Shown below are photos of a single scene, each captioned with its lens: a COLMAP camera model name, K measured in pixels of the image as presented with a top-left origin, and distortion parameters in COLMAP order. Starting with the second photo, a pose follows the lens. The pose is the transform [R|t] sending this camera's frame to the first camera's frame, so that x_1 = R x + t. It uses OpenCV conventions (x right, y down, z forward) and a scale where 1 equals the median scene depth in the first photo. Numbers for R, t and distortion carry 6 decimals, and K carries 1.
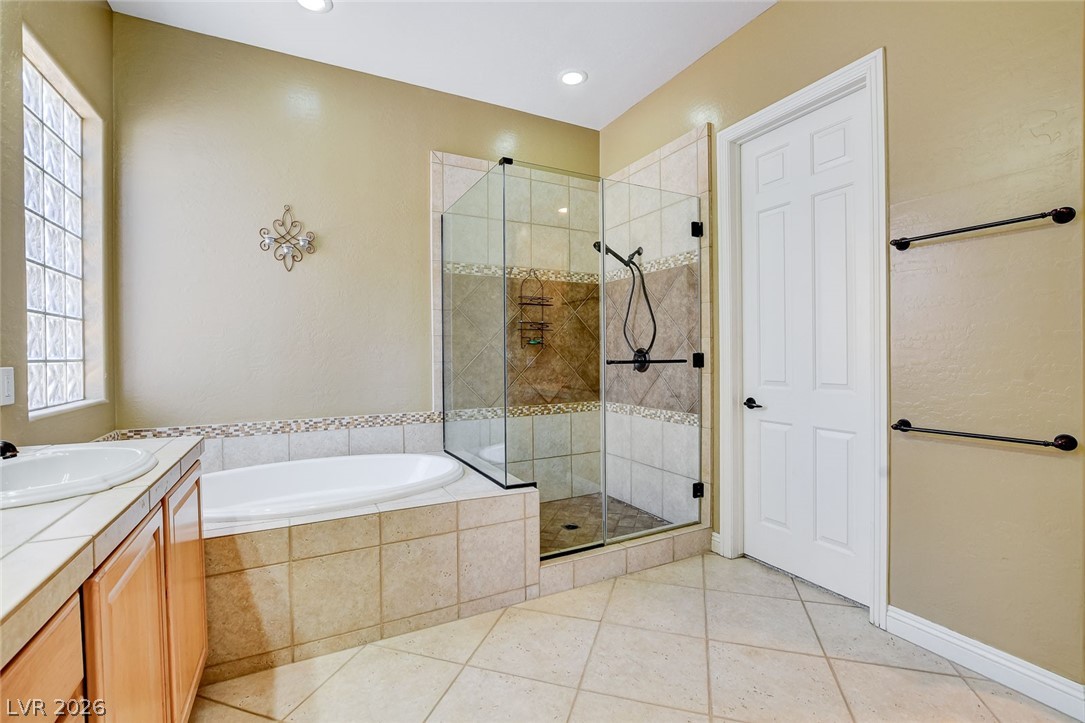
lens RADIAL K [[477.2, 0, 543.0], [0, 477.2, 357.7], [0, 0, 1]] dist [-0.017332, 0.000339]
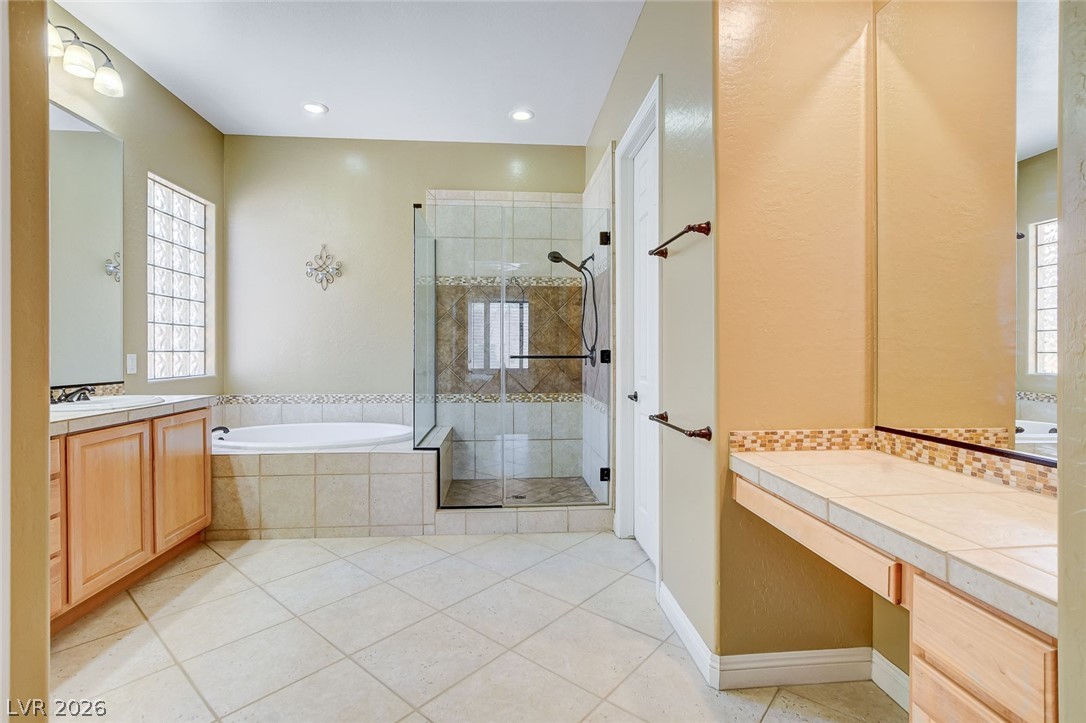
lens RADIAL K [[502.0, 0, 540.3], [0, 502.0, 350.2], [0, 0, 1]] dist [-0.002205, -0.000131]
pose [[0.920226, 0.008655, -0.391291, 0.665959], [-0.010763, 0.999937, -0.003193, -0.004036], [0.391239, 0.007150, 0.920261, -0.137515]]
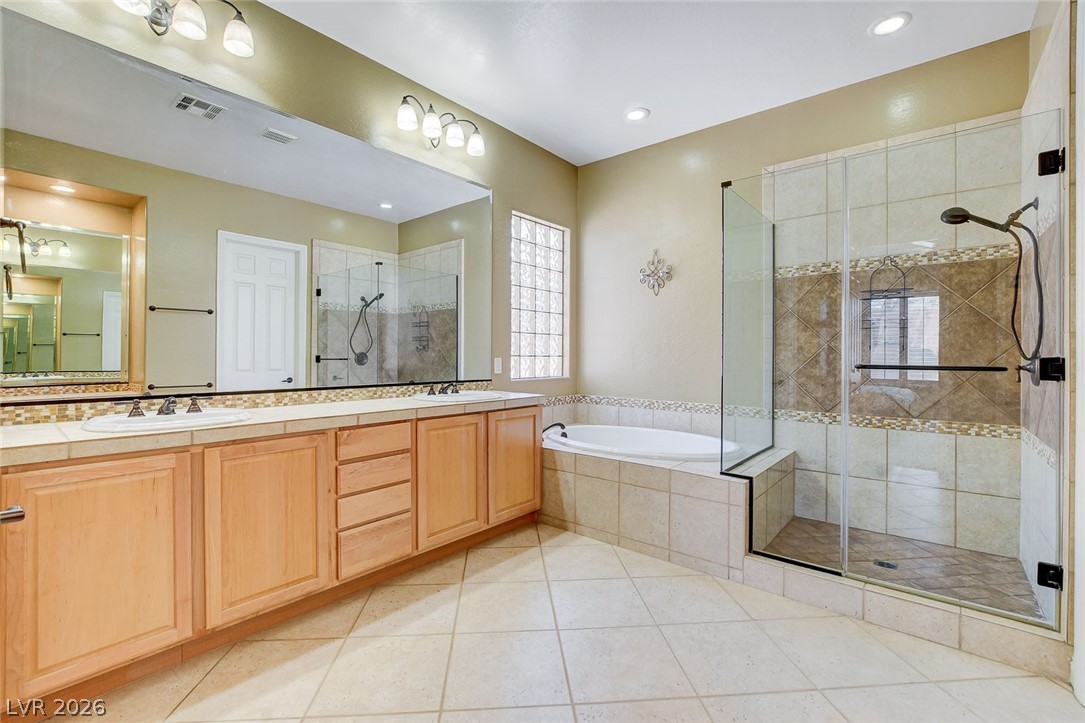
lens RADIAL K [[475.1, 0, 540.2], [0, 475.1, 354.1], [0, 0, 1]] dist [-0.025849, 0.006703]
pose [[0.377792, 0.009045, -0.925846, 0.661725], [-0.015905, 0.999868, 0.003277, -0.006197], [0.925754, 0.013488, 0.377886, 0.144629]]
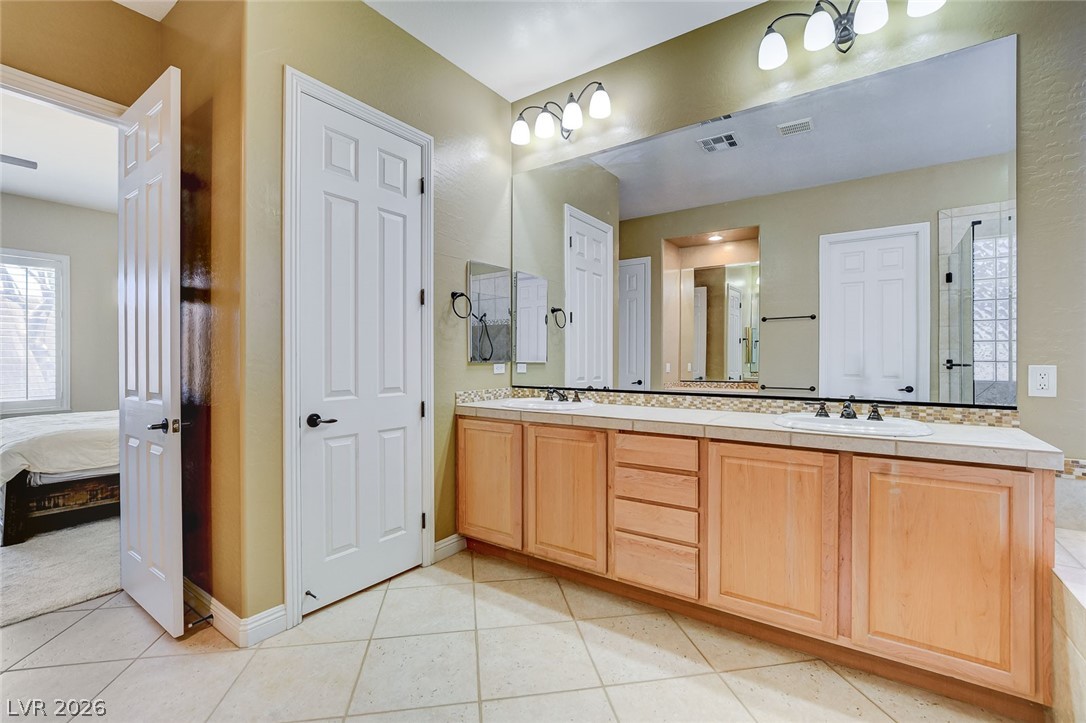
lens RADIAL K [[477.7, 0, 543.5], [0, 477.7, 357.7], [0, 0, 1]] dist [-0.017332, 0.000339]
pose [[-0.891795, 0.007136, -0.452383, 0.293759], [0.003578, 0.999956, 0.008719, -0.007597], [0.452425, 0.006157, -0.891781, 0.812517]]
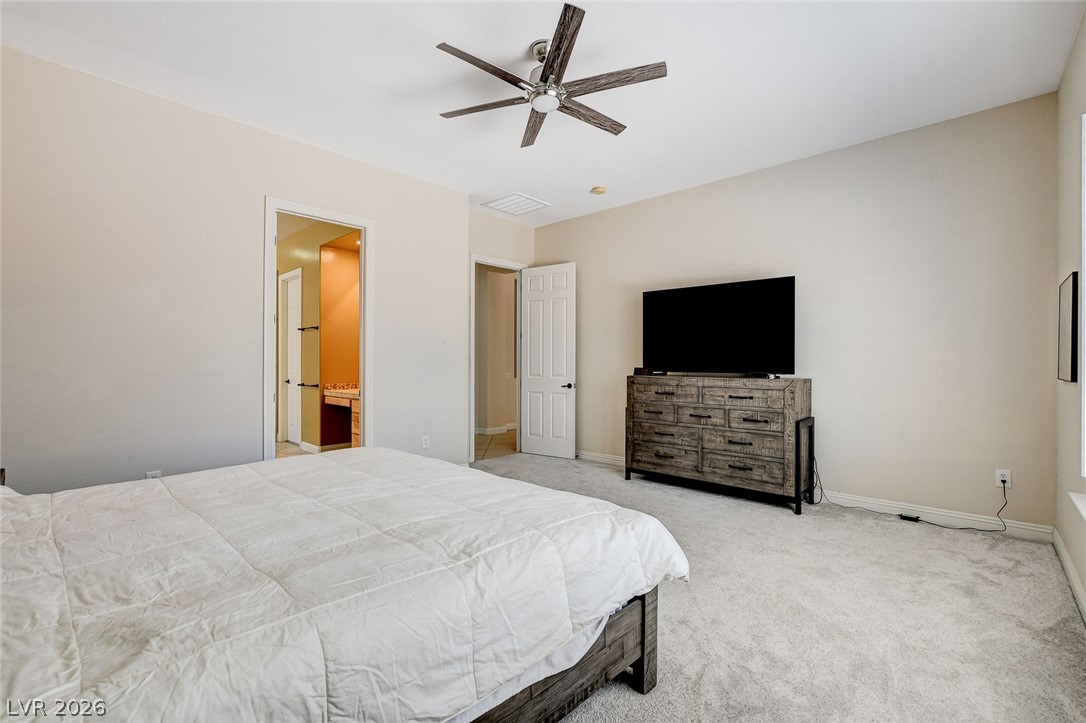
lens RADIAL K [[477.7, 0, 543.5], [0, 477.7, 357.7], [0, 0, 1]] dist [-0.017332, 0.000339]
pose [[0.941859, 0.012915, 0.335759, 0.854504], [-0.007189, 0.999807, -0.018291, 0.003739], [-0.335931, 0.014814, 0.941770, -1.860387]]
